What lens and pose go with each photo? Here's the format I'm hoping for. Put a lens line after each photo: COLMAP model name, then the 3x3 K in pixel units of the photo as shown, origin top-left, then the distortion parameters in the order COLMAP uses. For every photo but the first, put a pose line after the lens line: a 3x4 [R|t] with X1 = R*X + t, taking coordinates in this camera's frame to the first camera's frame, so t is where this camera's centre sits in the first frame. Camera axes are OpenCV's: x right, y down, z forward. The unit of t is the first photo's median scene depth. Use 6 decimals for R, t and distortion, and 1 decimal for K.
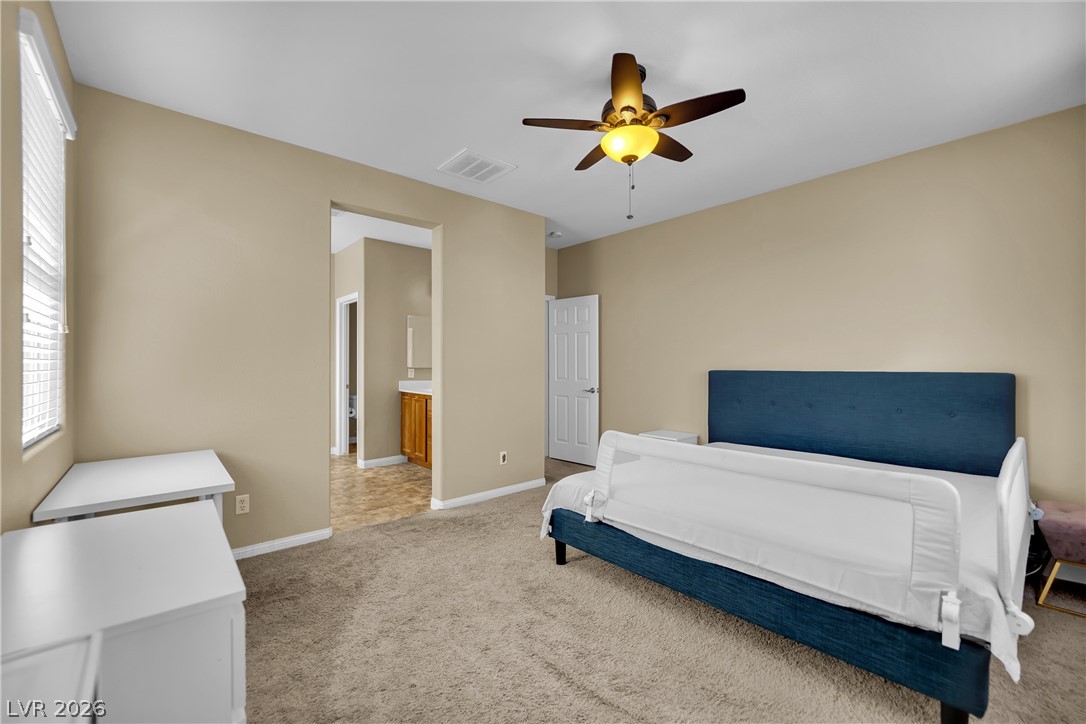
lens RADIAL K [[447.7, 0, 535.2], [0, 447.7, 358.3], [0, 0, 1]] dist [-0.009790, -0.000053]
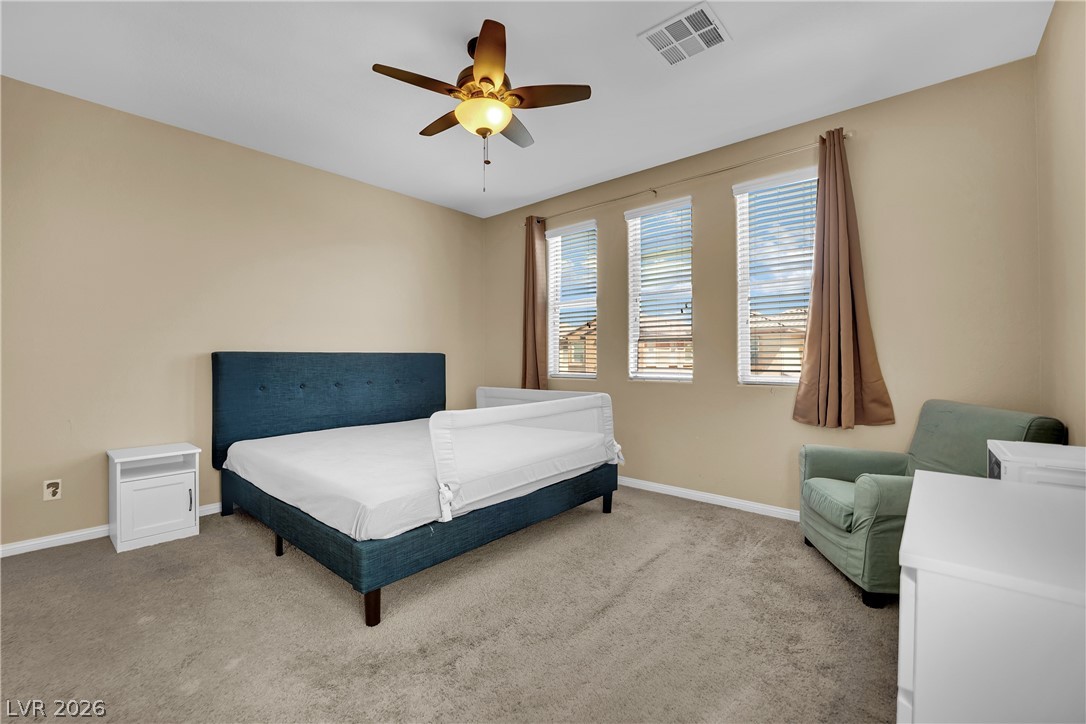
lens RADIAL K [[447.7, 0, 535.2], [0, 447.7, 358.3], [0, 0, 1]] dist [-0.009790, -0.000053]
pose [[-0.142166, 0.001496, 0.989842, -0.767475], [-0.010278, 0.999943, -0.002987, 0.059011], [-0.989789, -0.010598, -0.142142, 0.992663]]
